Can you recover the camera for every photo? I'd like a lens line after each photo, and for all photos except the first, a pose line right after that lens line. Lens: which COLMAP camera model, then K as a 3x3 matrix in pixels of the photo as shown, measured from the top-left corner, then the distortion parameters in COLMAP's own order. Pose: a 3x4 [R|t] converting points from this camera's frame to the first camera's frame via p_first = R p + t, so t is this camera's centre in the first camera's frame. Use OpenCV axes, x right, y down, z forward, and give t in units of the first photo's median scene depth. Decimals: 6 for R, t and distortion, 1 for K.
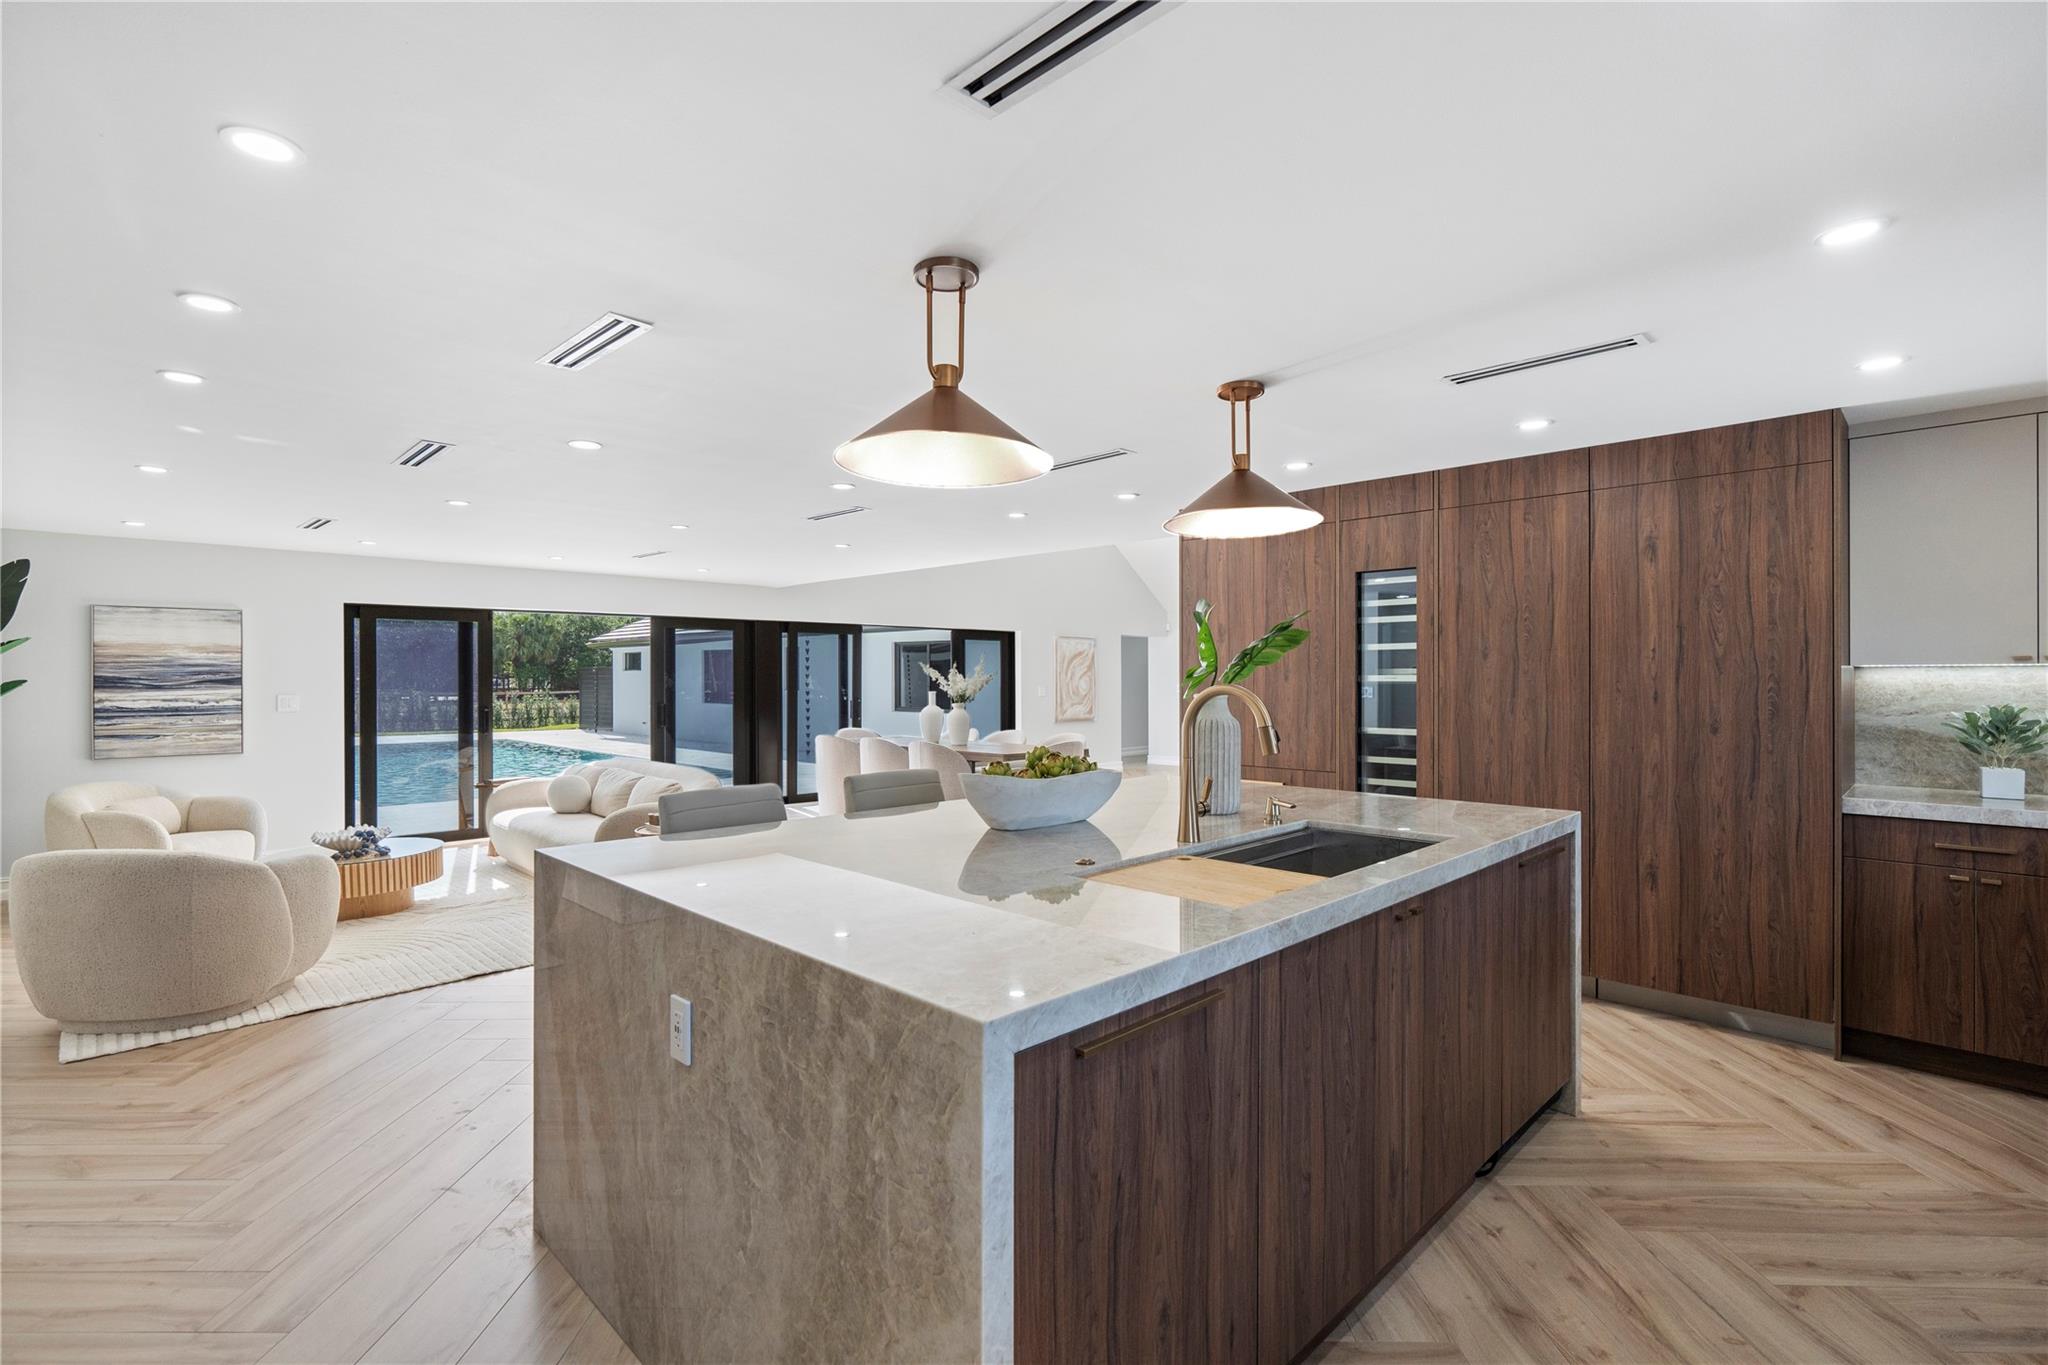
lens RADIAL K [[936.9, 0, 1018.5], [0, 936.9, 683.9], [0, 0, 1]] dist [0.000806, 0.000316]
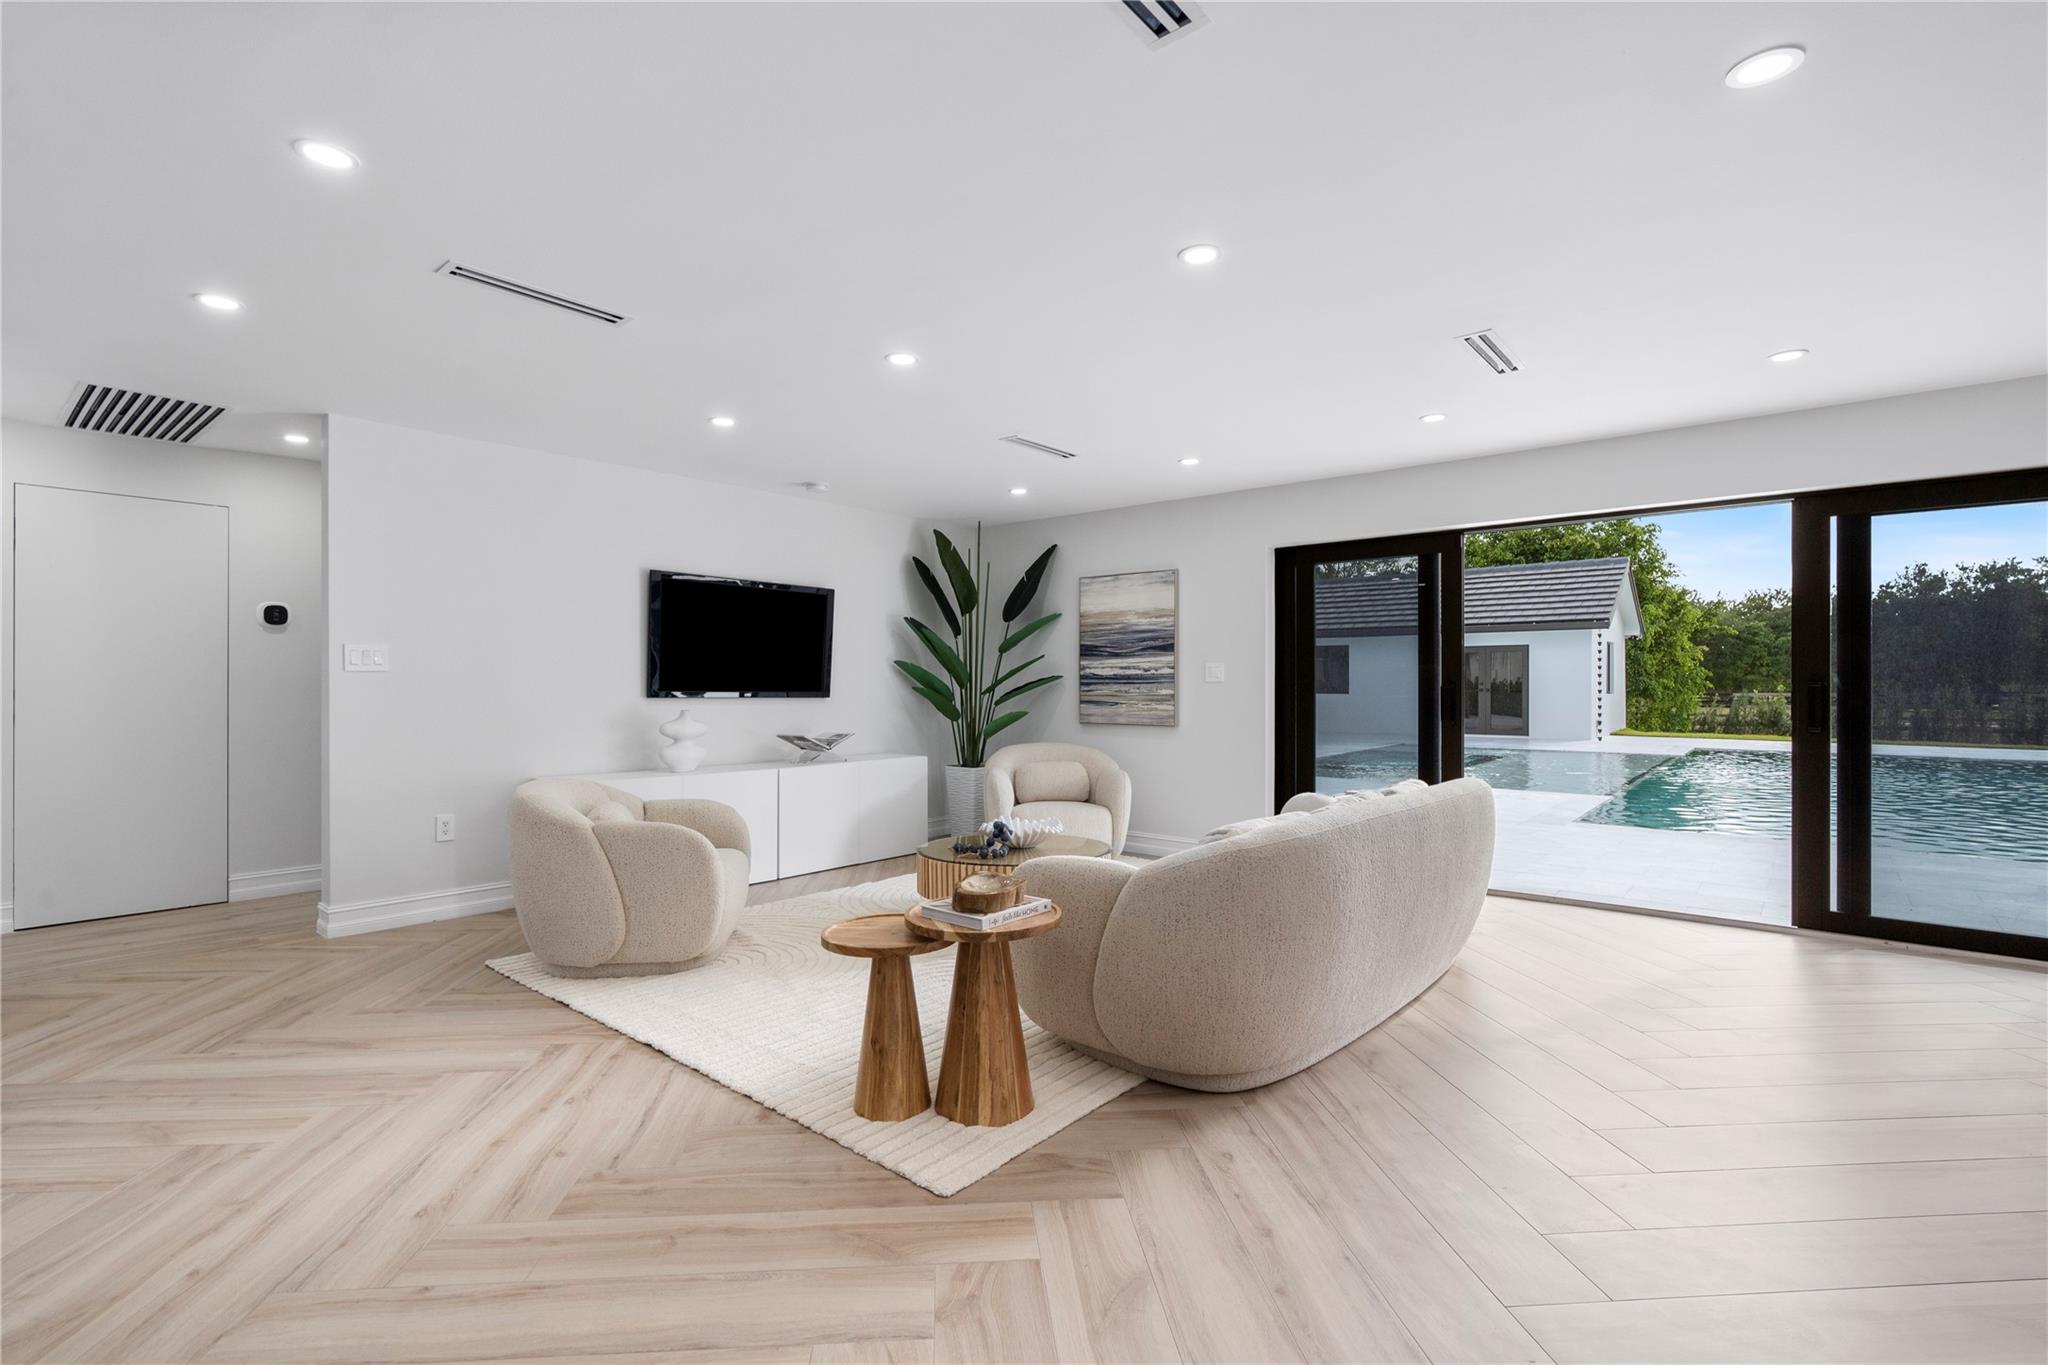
lens RADIAL K [[936.9, 0, 1018.5], [0, 936.9, 683.9], [0, 0, 1]] dist [0.000806, 0.000316]
pose [[0.052836, 0.003666, -0.998596, 0.071429], [-0.007671, 0.999965, 0.003265, 0.031626], [0.998574, 0.007488, 0.052863, 0.826712]]
